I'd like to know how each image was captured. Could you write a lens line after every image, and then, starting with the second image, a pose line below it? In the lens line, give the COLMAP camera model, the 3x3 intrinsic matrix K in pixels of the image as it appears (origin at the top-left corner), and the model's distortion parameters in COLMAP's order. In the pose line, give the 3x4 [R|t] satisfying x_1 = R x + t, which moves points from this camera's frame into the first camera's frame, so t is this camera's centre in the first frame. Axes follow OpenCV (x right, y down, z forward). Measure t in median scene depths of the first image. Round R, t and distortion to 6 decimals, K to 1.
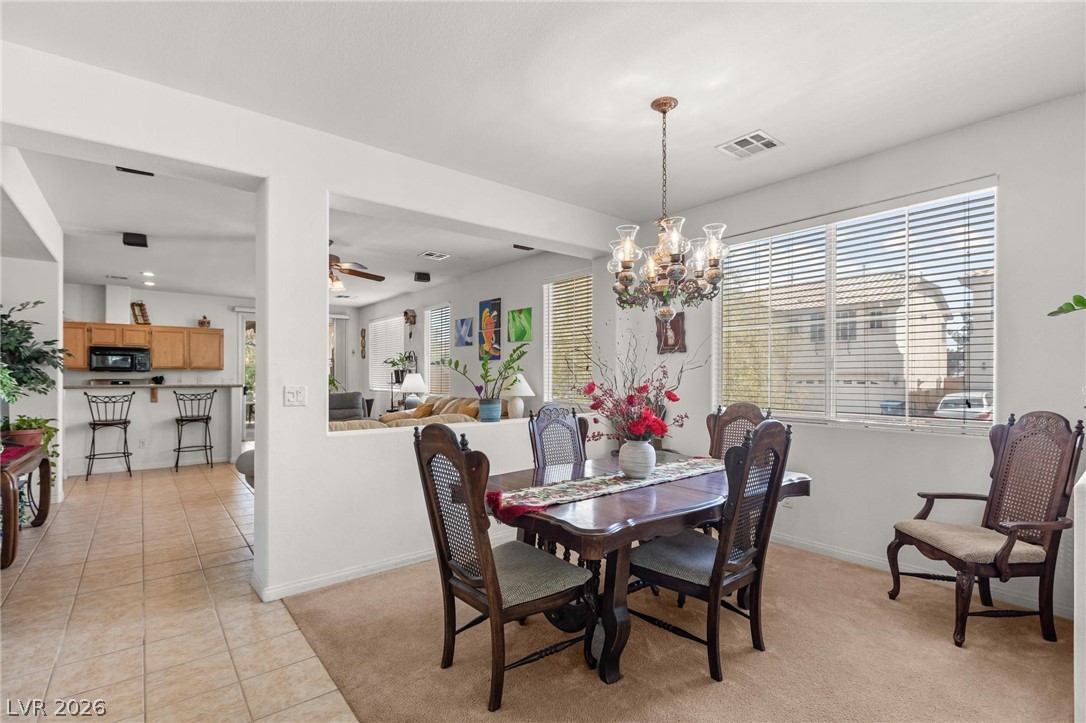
lens RADIAL K [[498.4, 0, 537.5], [0, 498.4, 375.5], [0, 0, 1]] dist [-0.000271, -0.000014]
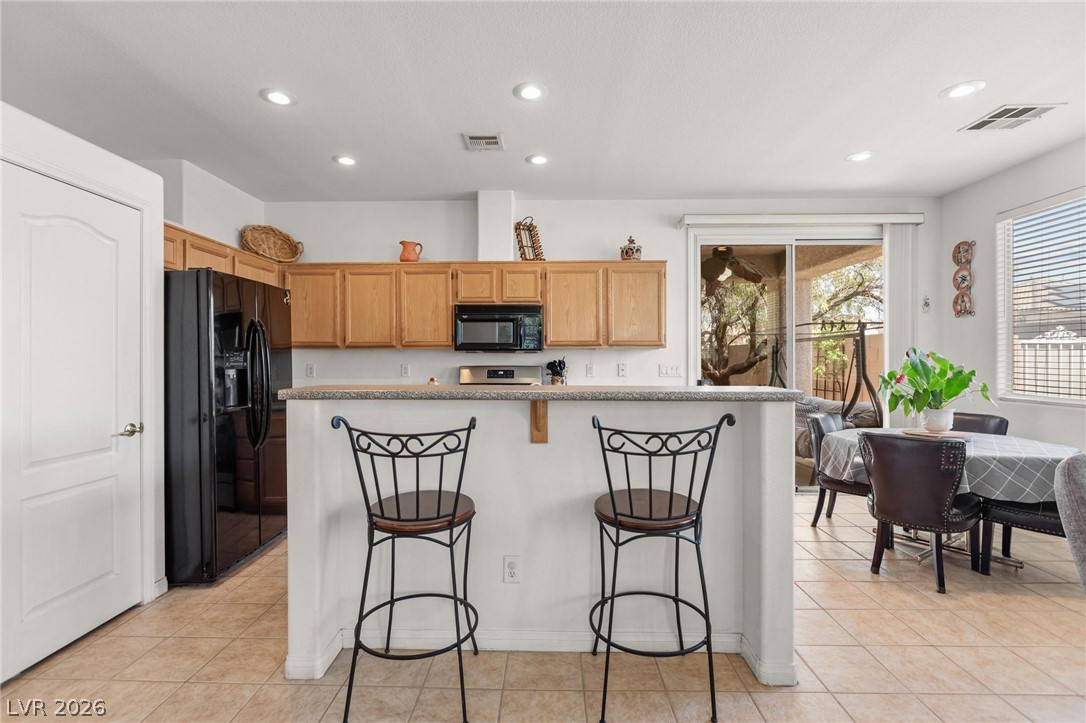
lens RADIAL K [[495.4, 0, 540.6], [0, 495.4, 356.7], [0, 0, 1]] dist [-0.004723, -0.000951]
pose [[0.768163, -0.004125, -0.640241, -0.547920], [0.000251, 0.999981, -0.006141, 0.000830], [0.640254, 0.004556, 0.768150, 0.733506]]
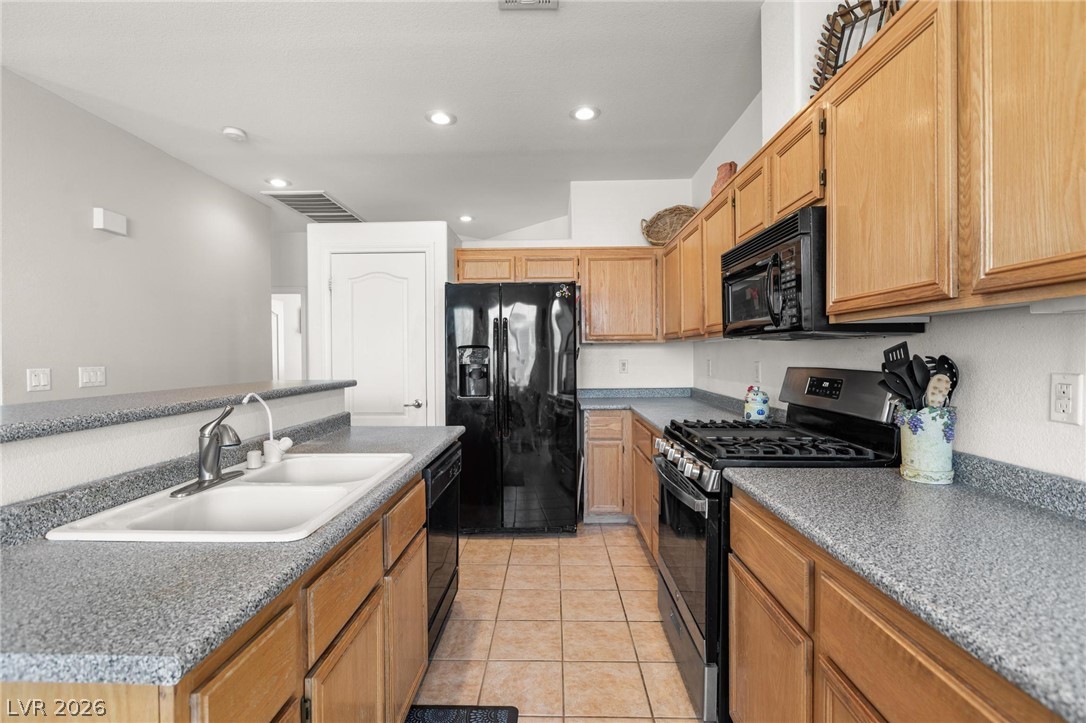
lens RADIAL K [[495.4, 0, 540.6], [0, 495.4, 356.7], [0, 0, 1]] dist [-0.004723, -0.000951]
pose [[-0.647337, 0.007644, -0.762166, -0.685719], [0.006009, 0.999970, 0.004926, -0.000452], [0.762181, -0.001391, -0.647363, 1.255732]]
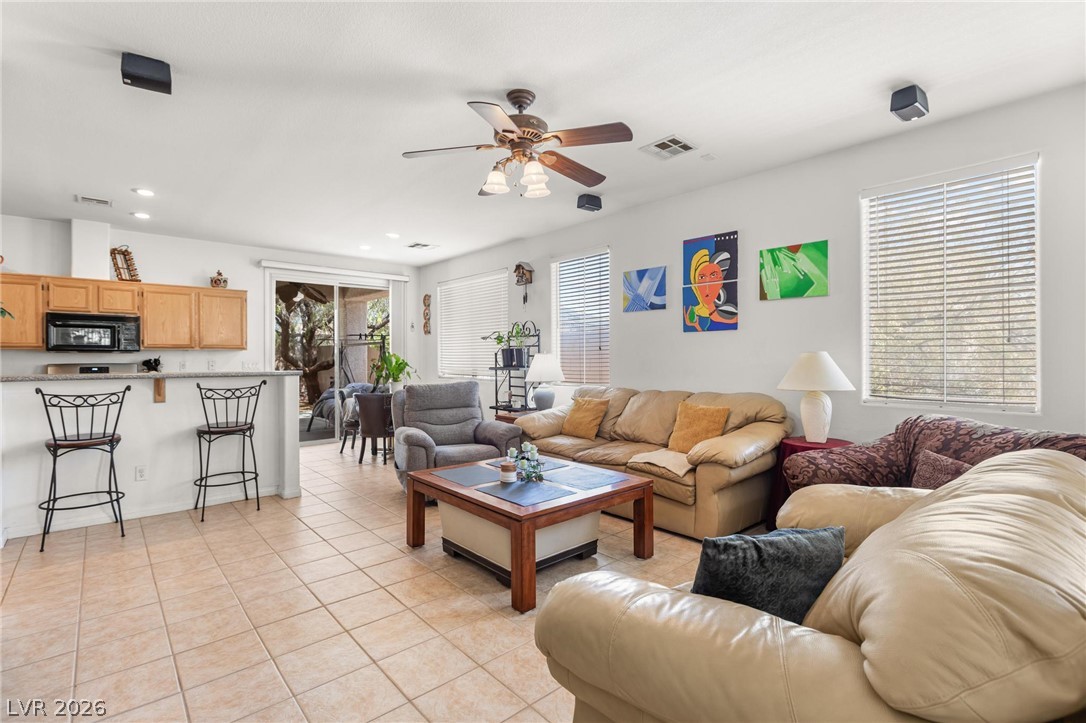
lens RADIAL K [[495.4, 0, 540.6], [0, 495.4, 356.7], [0, 0, 1]] dist [-0.004723, -0.000951]
pose [[0.998410, -0.004060, 0.056215, -0.338155], [0.004156, 0.999990, -0.001578, 0.002032], [-0.056208, 0.001809, 0.998417, 0.374910]]
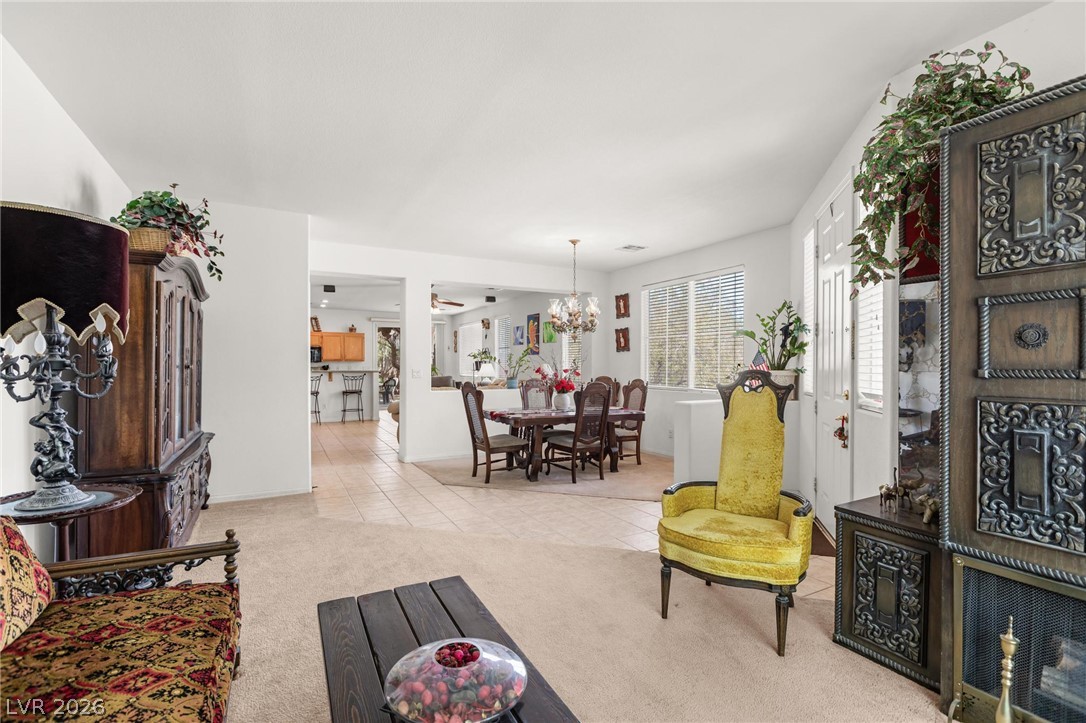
lens RADIAL K [[498.4, 0, 537.5], [0, 498.4, 375.5], [0, 0, 1]] dist [-0.000271, -0.000014]
pose [[0.982129, 0.005716, -0.188120, 0.194006], [-0.002219, 0.999821, 0.018793, 0.003316], [0.188194, -0.018039, 0.981966, -0.455318]]
